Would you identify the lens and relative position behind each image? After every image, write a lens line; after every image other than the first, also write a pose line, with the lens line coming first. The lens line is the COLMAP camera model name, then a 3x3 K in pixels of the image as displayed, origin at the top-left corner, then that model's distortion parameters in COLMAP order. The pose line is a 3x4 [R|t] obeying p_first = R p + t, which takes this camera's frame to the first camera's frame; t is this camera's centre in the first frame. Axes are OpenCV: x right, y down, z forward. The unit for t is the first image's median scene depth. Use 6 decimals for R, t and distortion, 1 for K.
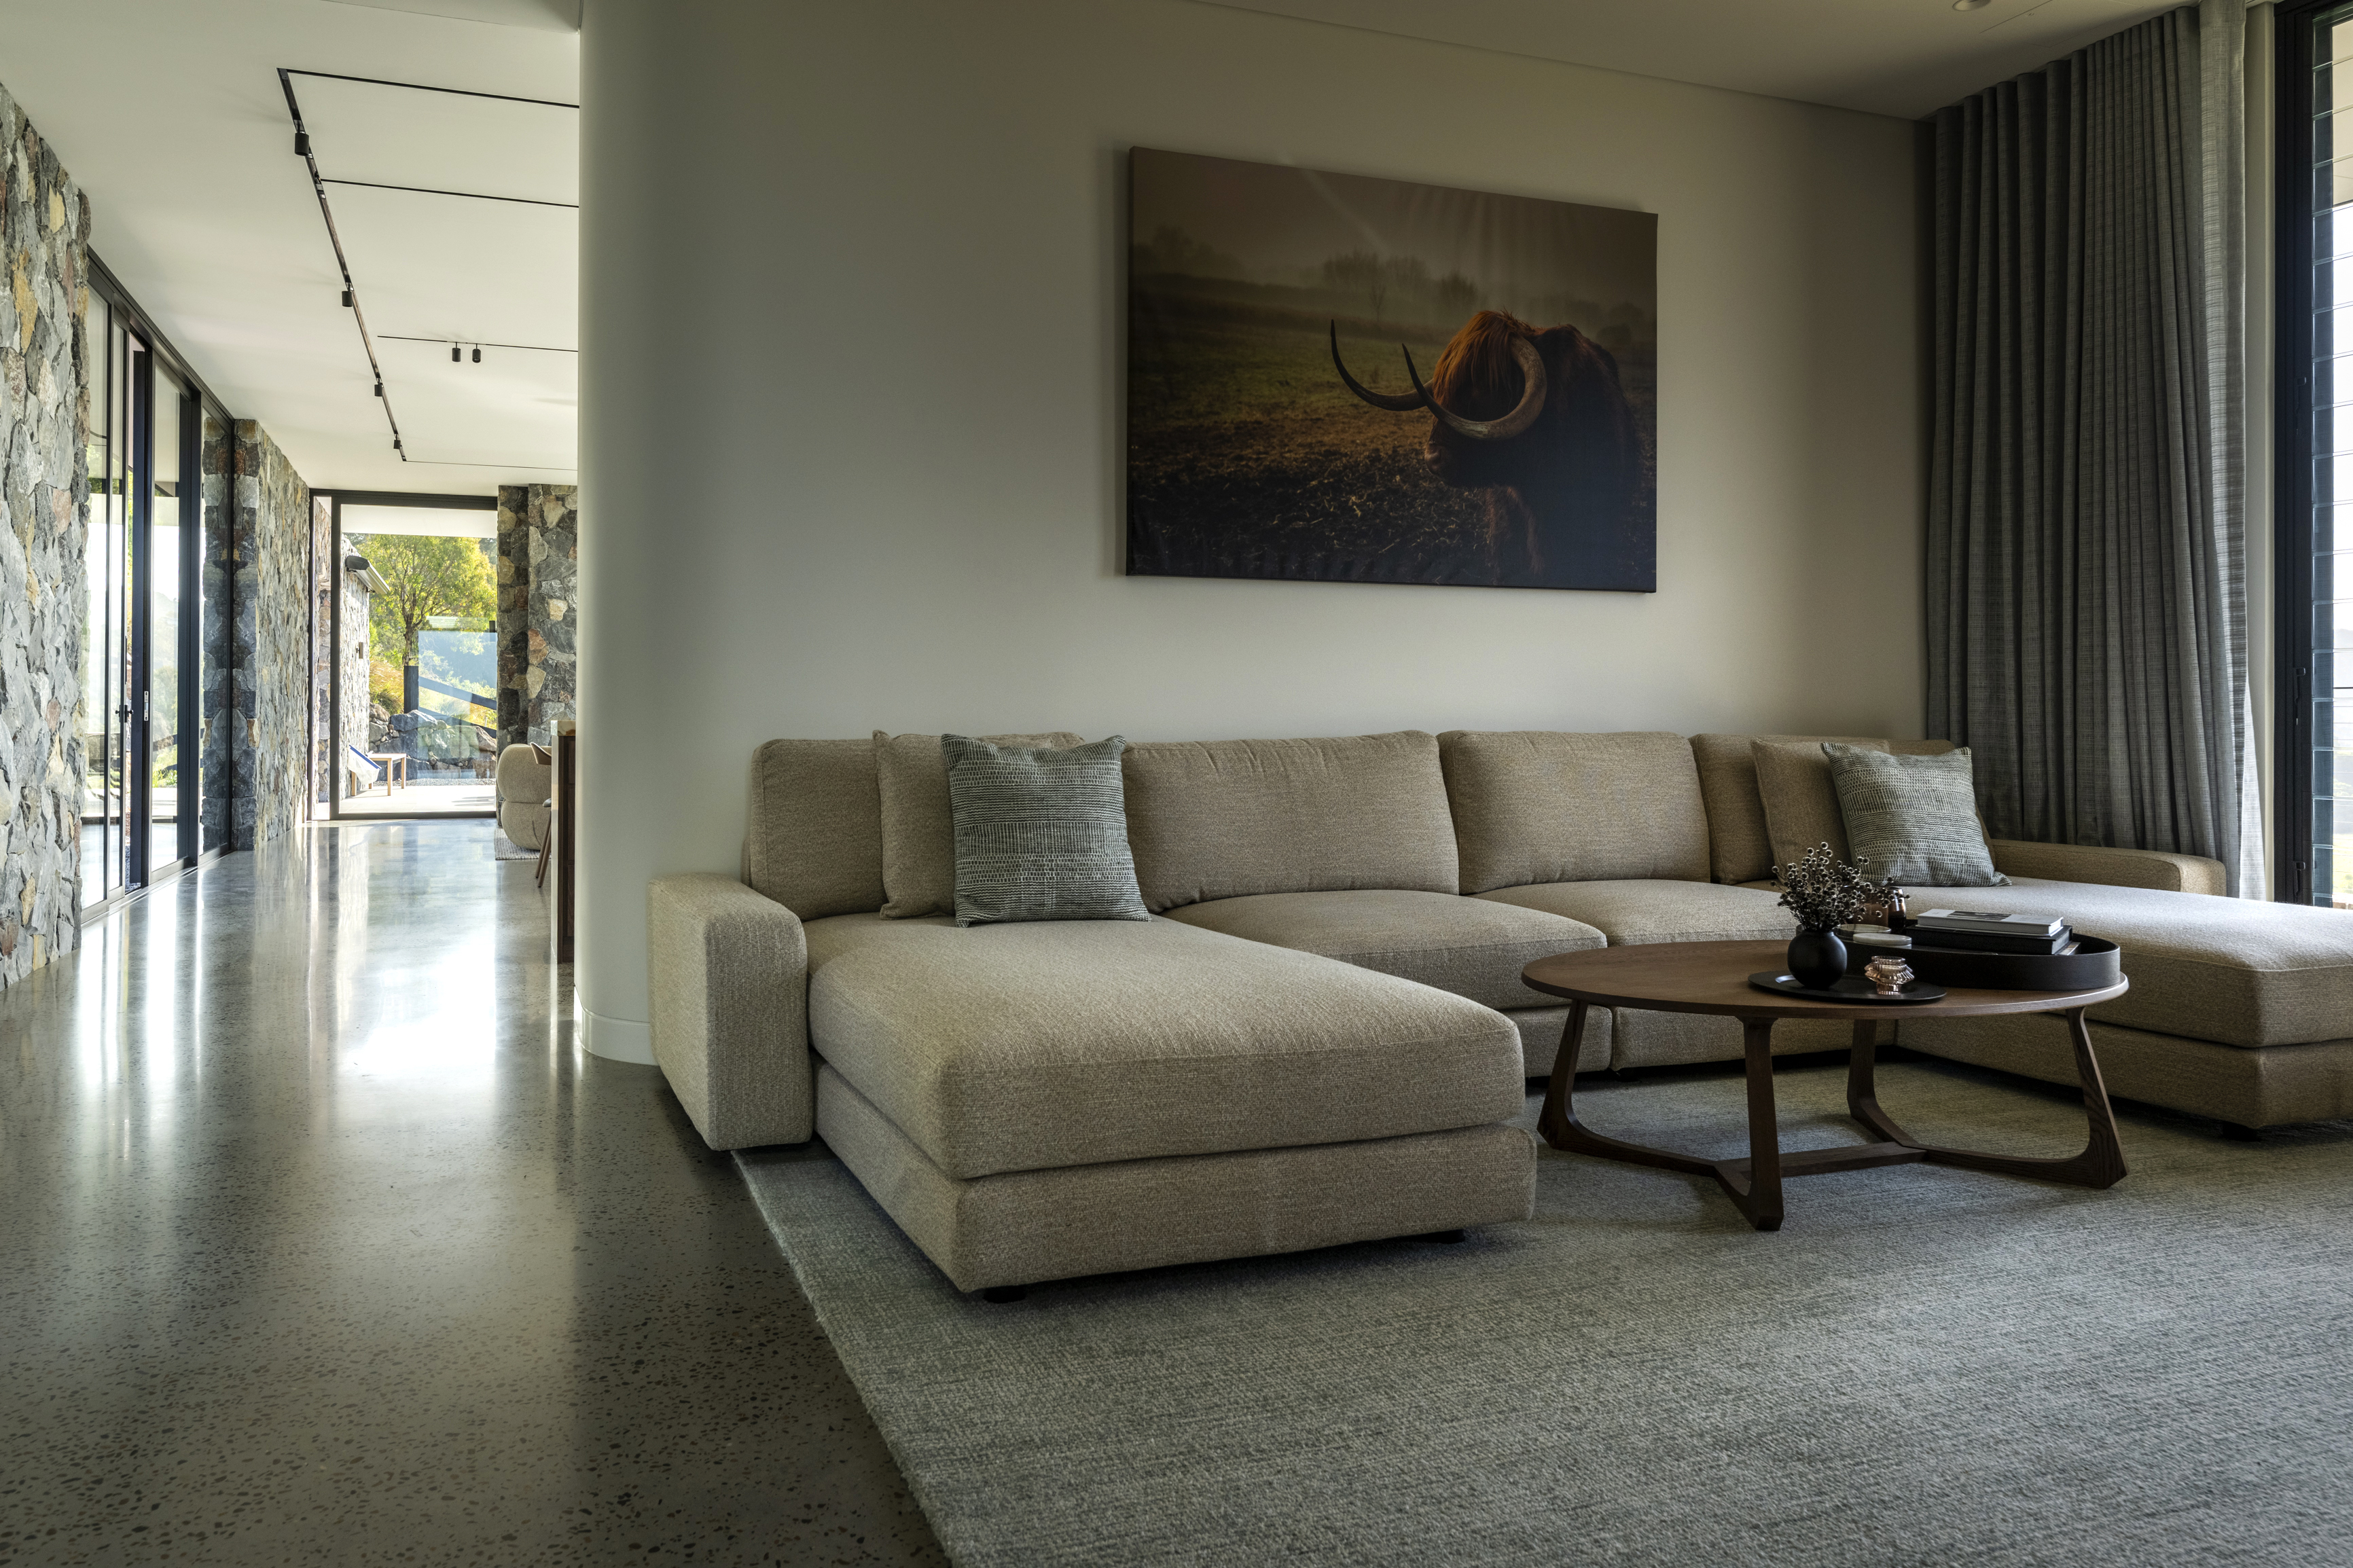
lens RADIAL K [[1794.1, 0, 1175.6], [0, 1794.1, 708.2], [0, 0, 1]] dist [0.001086, 0.000507]
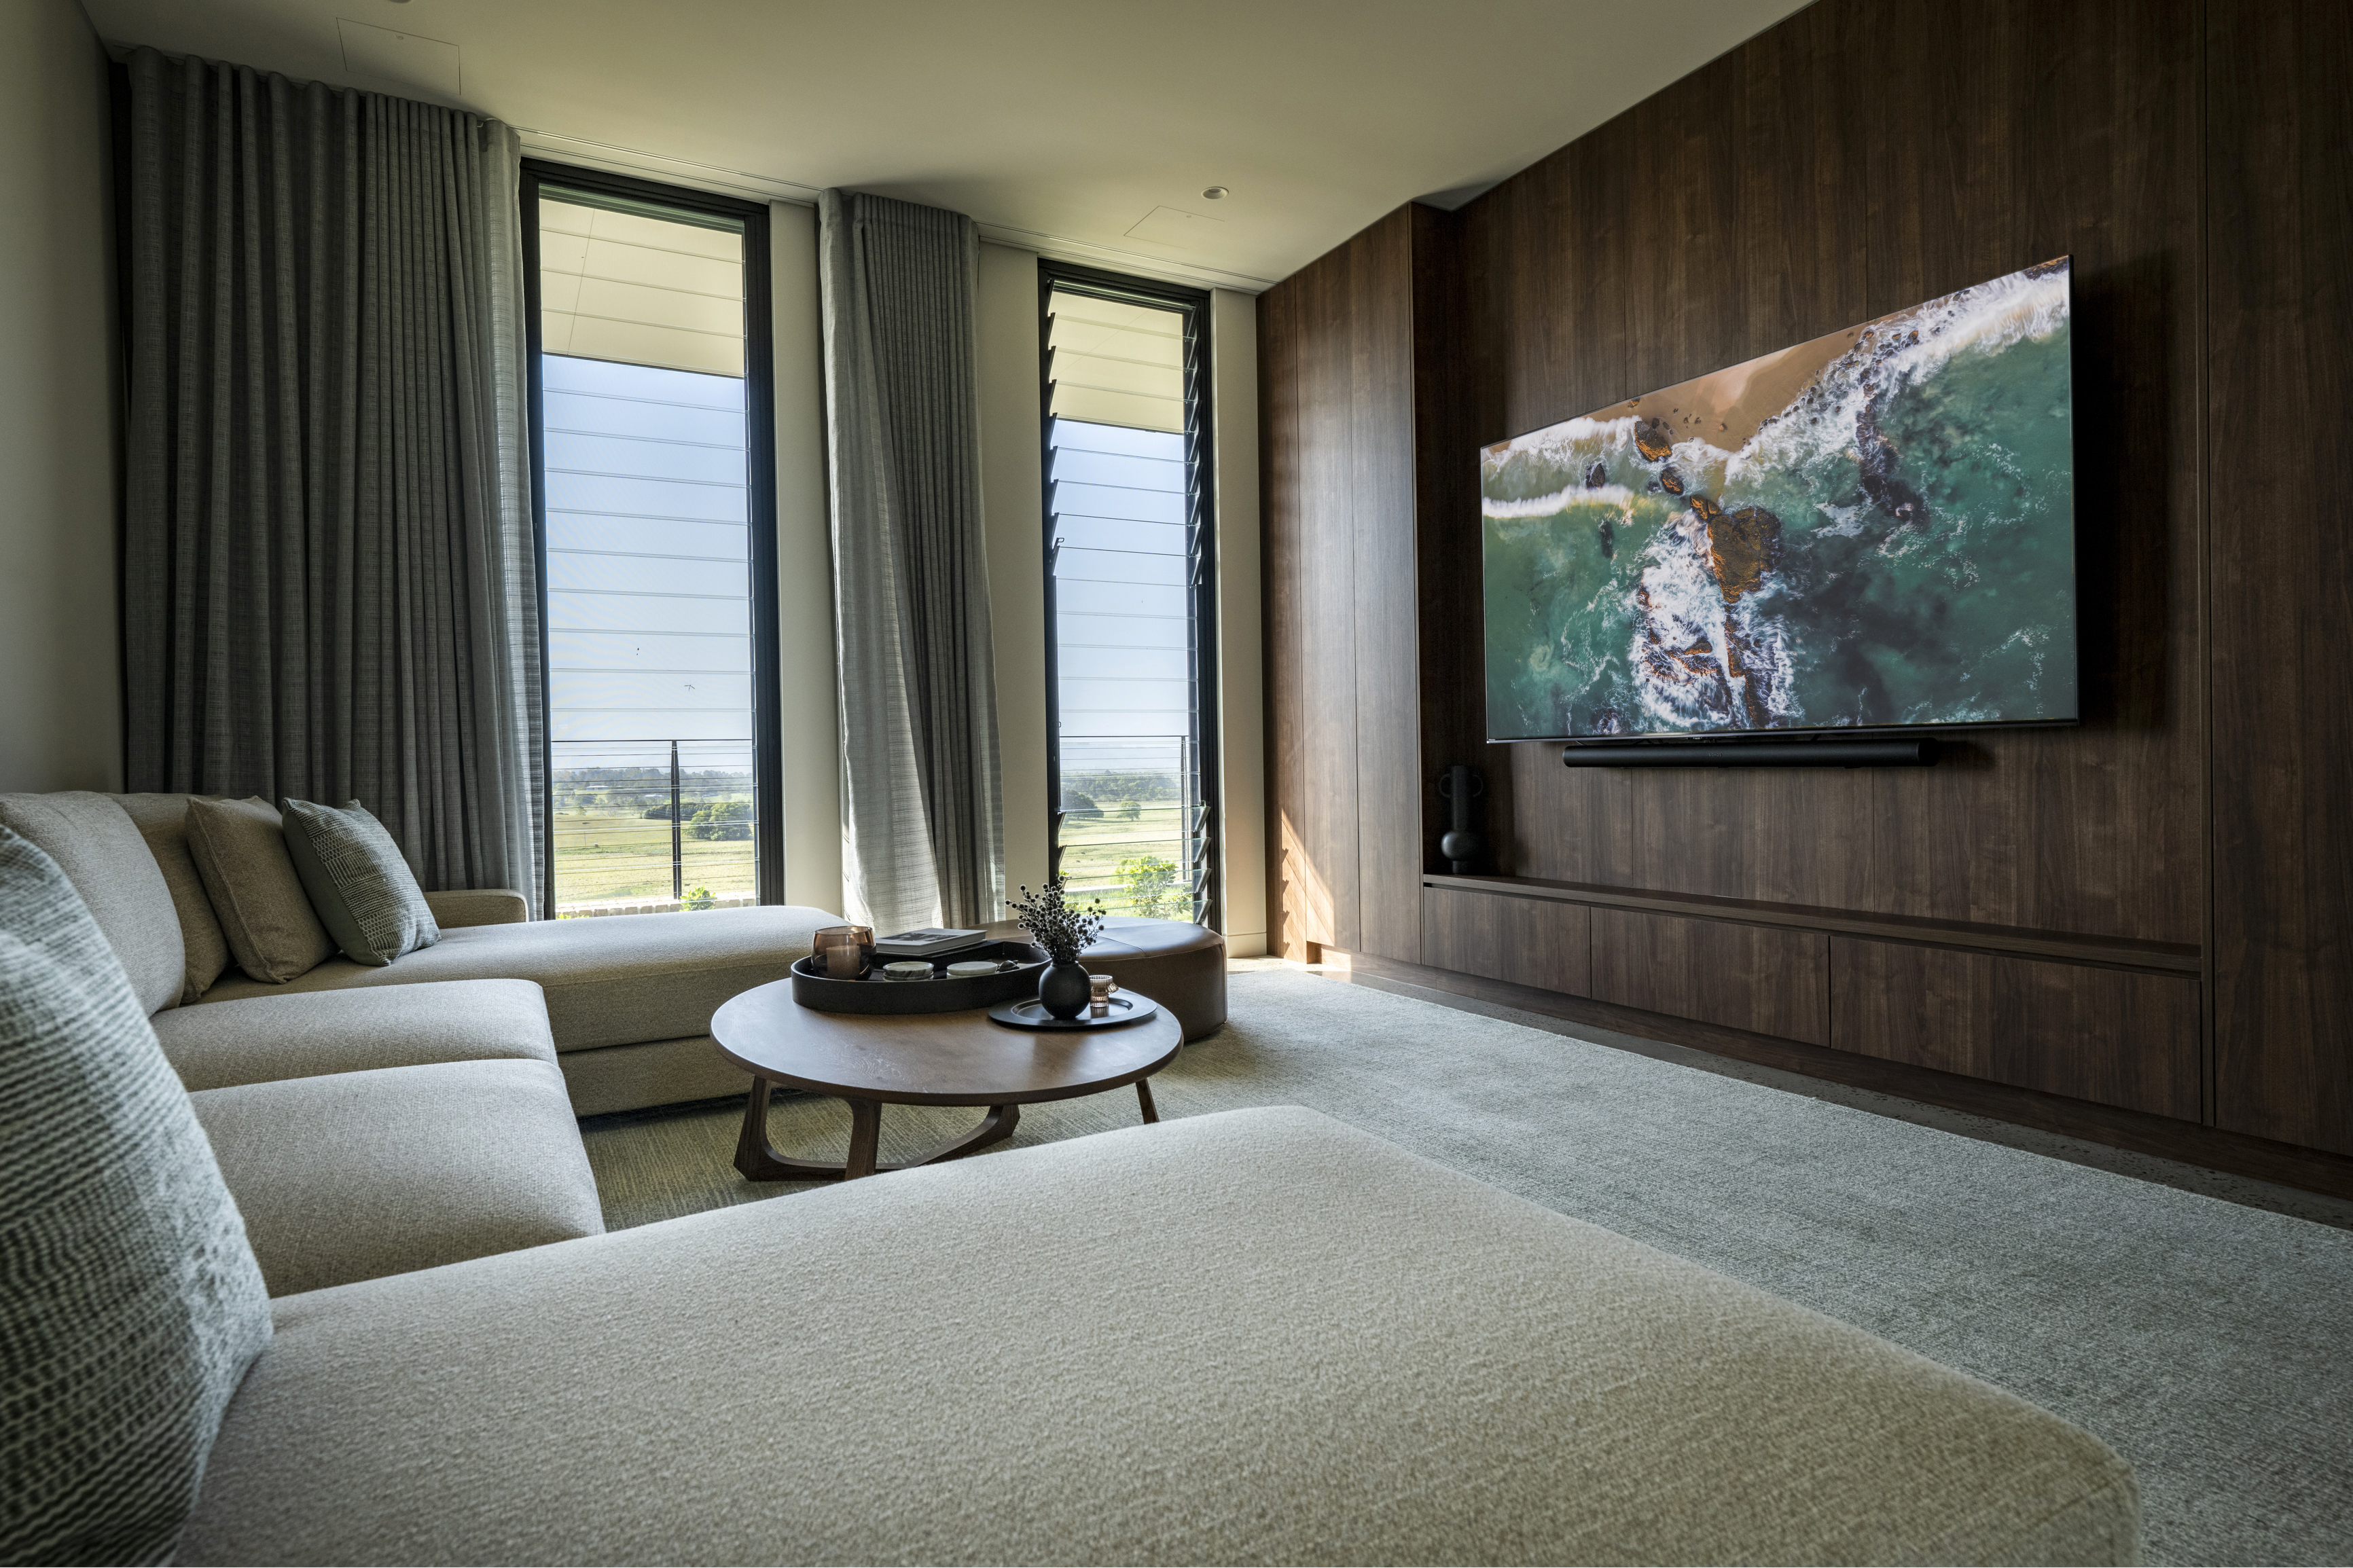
lens RADIAL K [[1209.9, 0, 1176.5], [0, 1209.9, 784.0], [0, 0, 1]] dist [-0.017166, -0.000188]
pose [[-0.124860, -0.023086, 0.991906, -0.217451], [0.012040, 0.999620, 0.024781, 0.003532], [-0.992101, 0.015036, -0.124534, 0.656017]]
